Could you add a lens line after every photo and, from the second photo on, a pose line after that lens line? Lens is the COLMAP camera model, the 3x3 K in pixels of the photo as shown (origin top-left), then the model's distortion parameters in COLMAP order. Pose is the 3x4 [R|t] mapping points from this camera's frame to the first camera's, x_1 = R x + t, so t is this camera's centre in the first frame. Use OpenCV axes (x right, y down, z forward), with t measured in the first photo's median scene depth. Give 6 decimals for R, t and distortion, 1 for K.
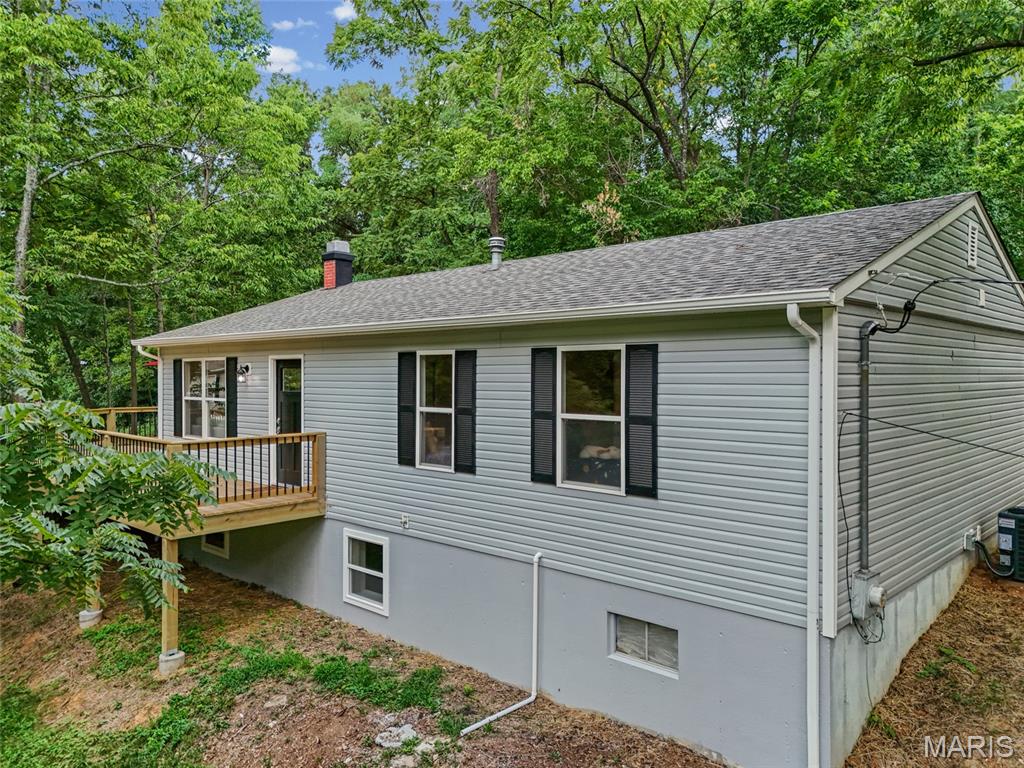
lens RADIAL K [[763.2, 0, 519.0], [0, 763.2, 384.0], [0, 0, 1]] dist [0.072097, -0.083754]
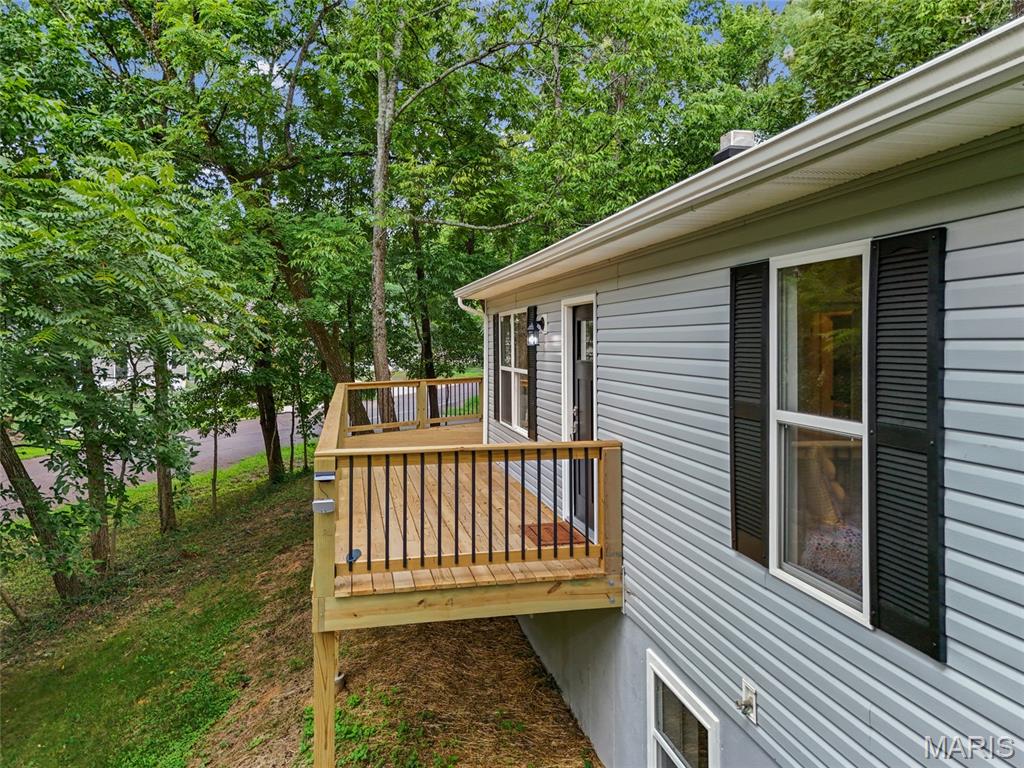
lens RADIAL K [[782.8, 0, 513.5], [0, 782.8, 341.1], [0, 0, 1]] dist [0.042825, -0.002002]
pose [[0.821840, 0.000680, -0.569717, -0.016940], [-0.009006, 0.999890, -0.011798, 0.002326], [0.569647, 0.014827, 0.821756, 0.563226]]
